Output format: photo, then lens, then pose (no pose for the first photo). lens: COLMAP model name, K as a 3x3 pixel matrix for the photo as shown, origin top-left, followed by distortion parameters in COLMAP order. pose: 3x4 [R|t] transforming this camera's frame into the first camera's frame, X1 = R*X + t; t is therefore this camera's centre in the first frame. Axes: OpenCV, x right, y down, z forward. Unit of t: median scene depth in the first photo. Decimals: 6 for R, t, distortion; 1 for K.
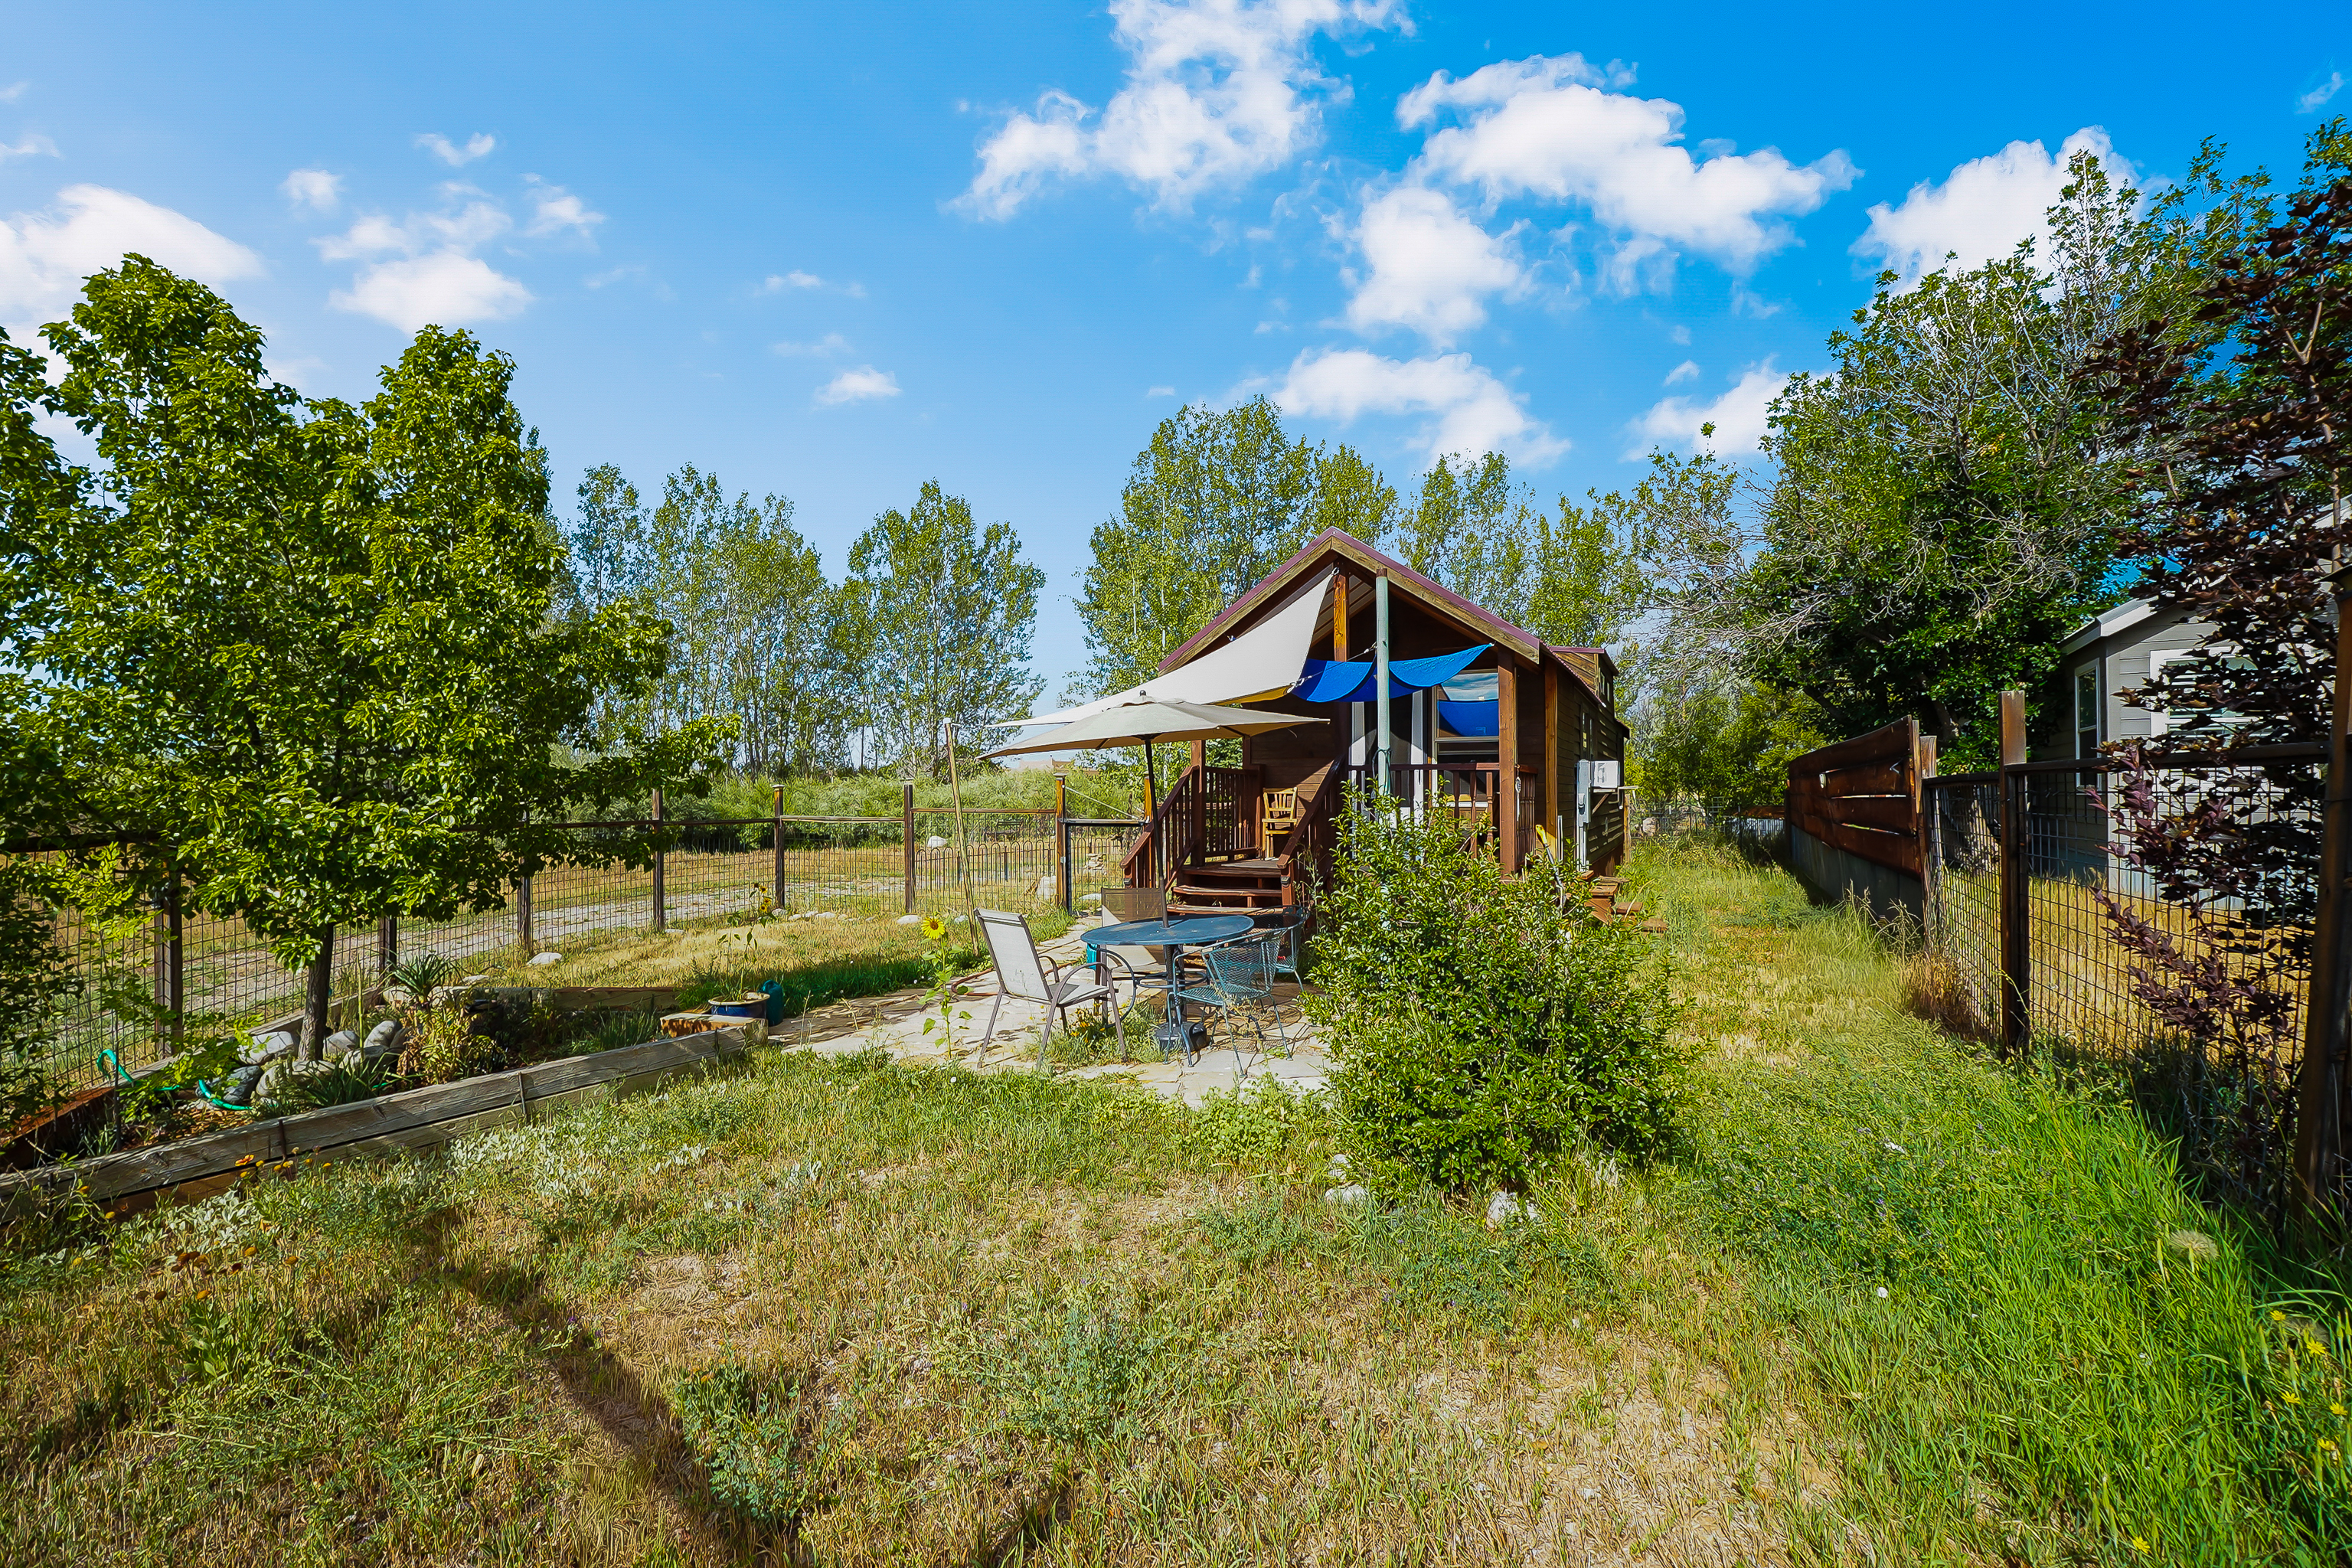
lens RADIAL K [[1020.0, 0, 1176.0], [0, 1020.0, 784.0], [0, 0, 1]] dist [-0.000892, 0.000143]
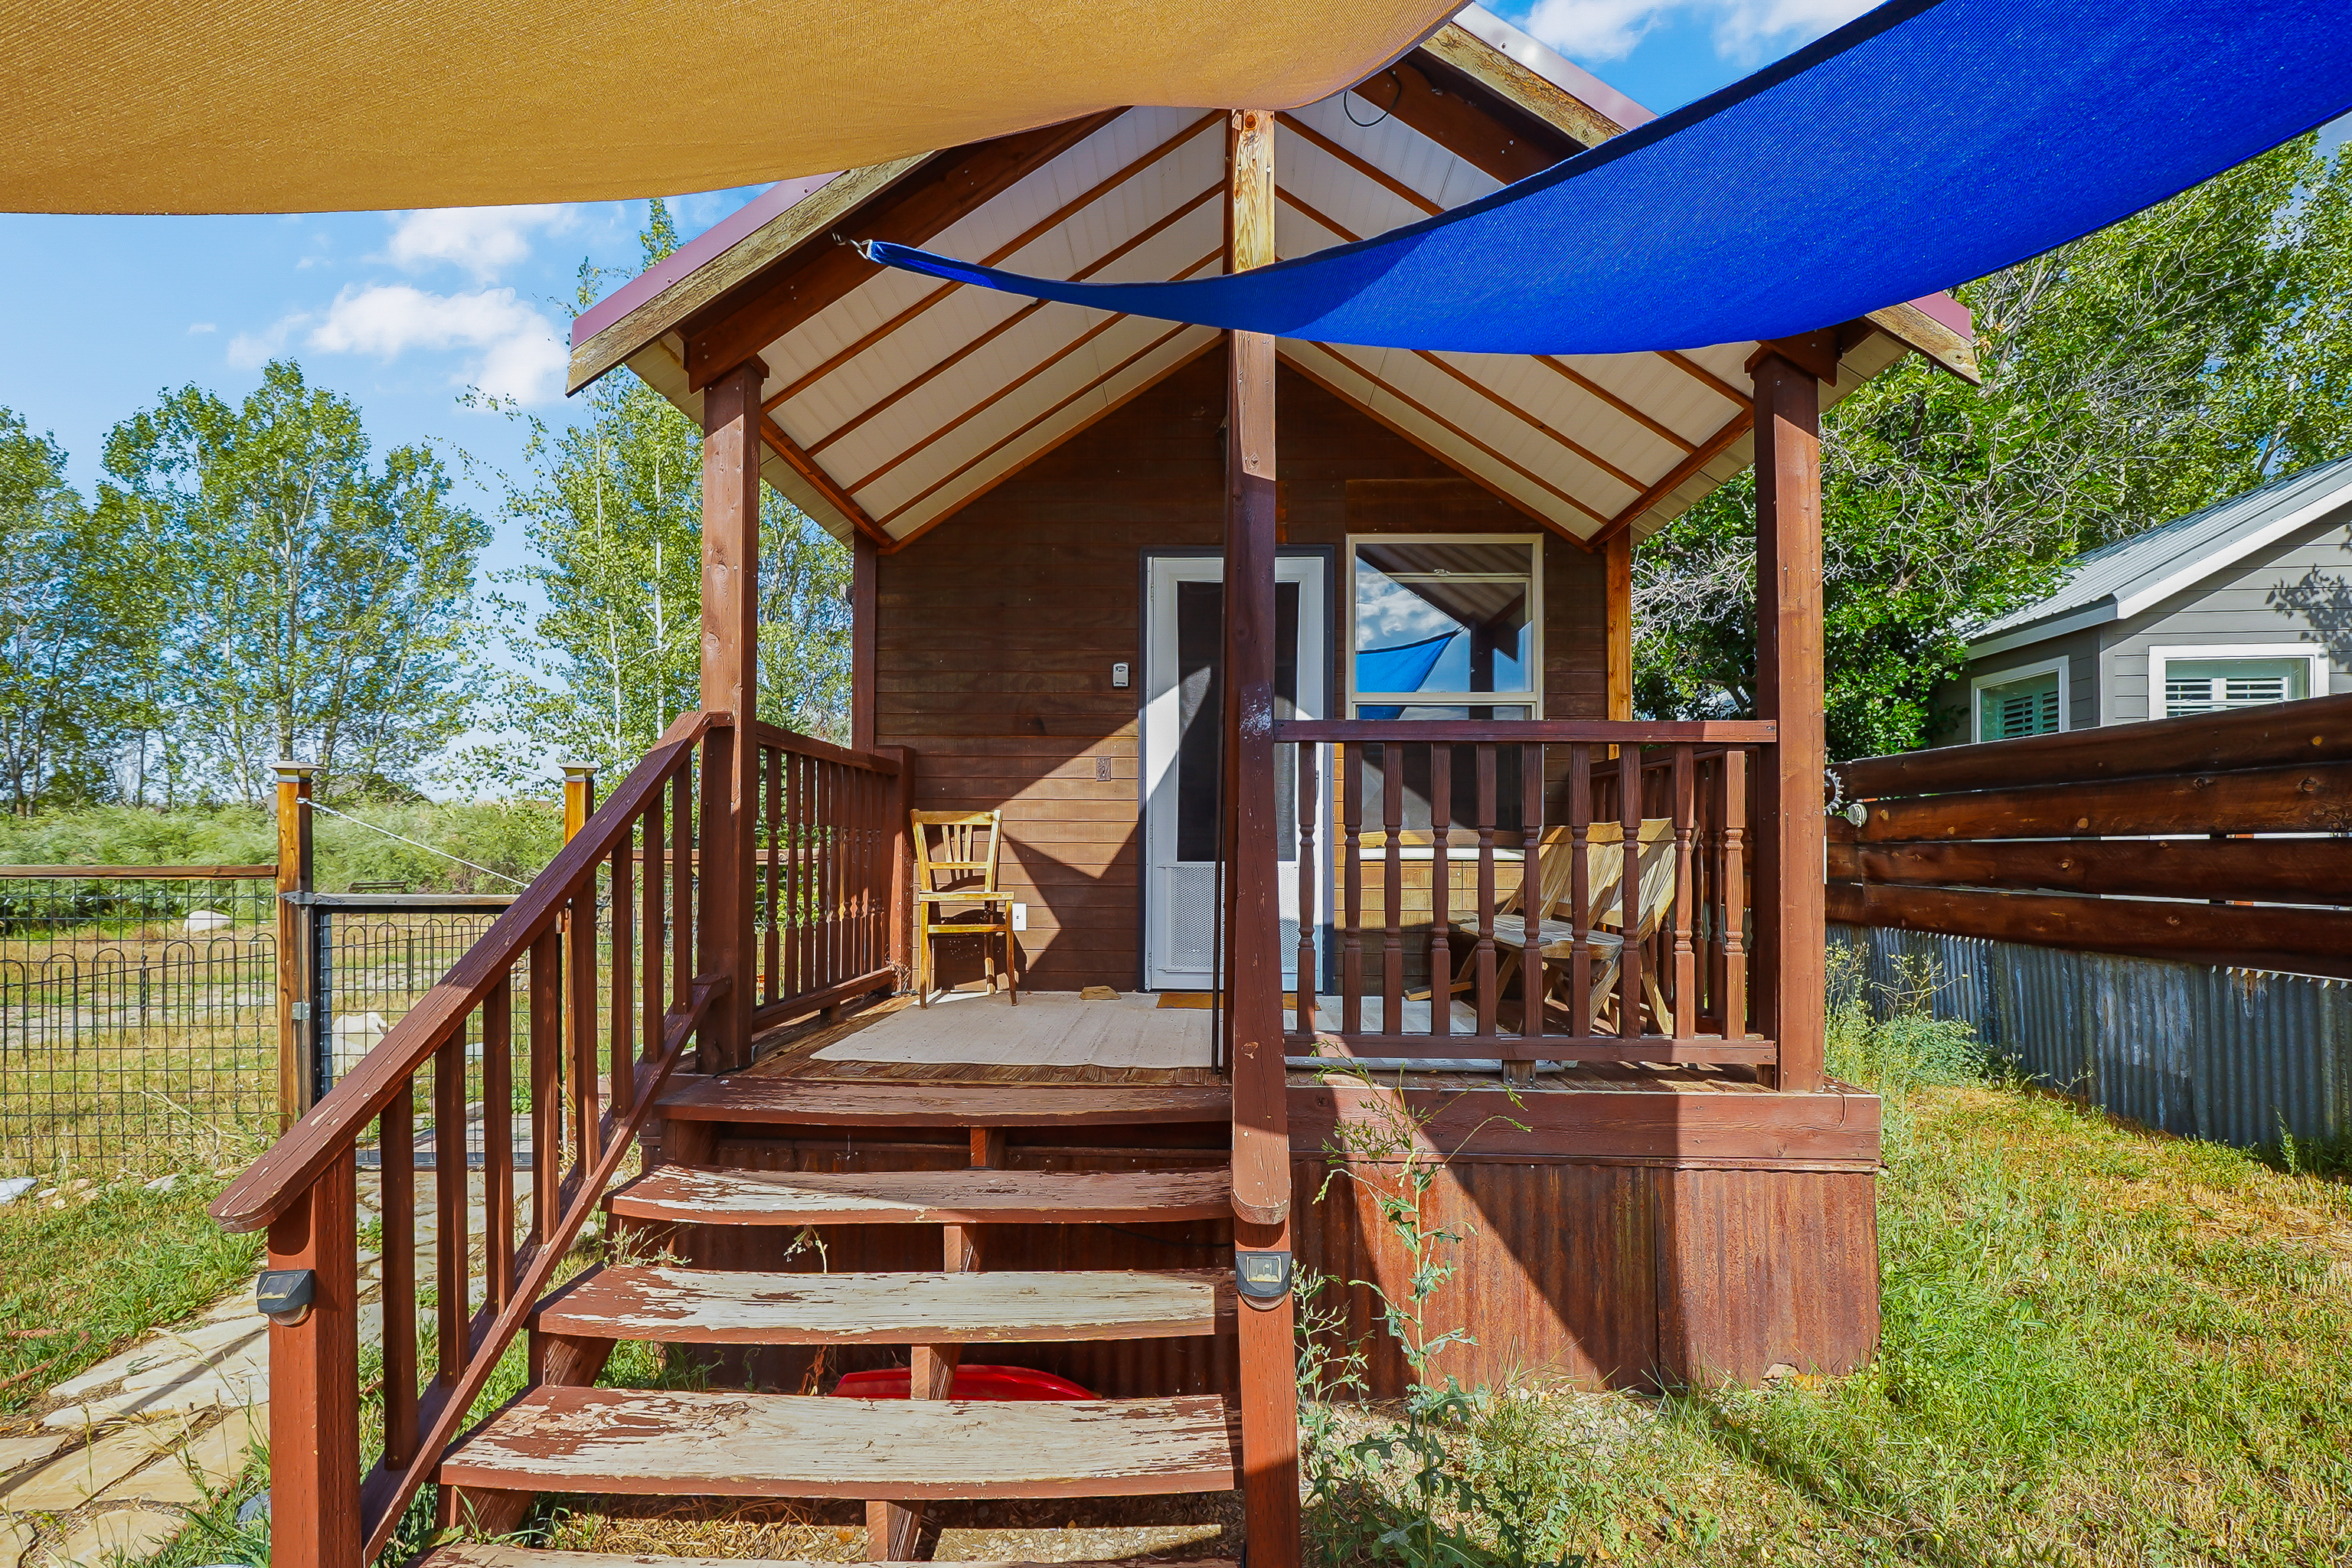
lens RADIAL K [[973.7, 0, 1185.5], [0, 973.7, 820.9], [0, 0, 1]] dist [-0.009909, 0.000061]
pose [[0.892981, 0.015104, 0.449842, 0.003691], [-0.009065, 0.999838, -0.015574, 0.003669], [-0.450004, 0.009829, 0.892973, 0.185181]]
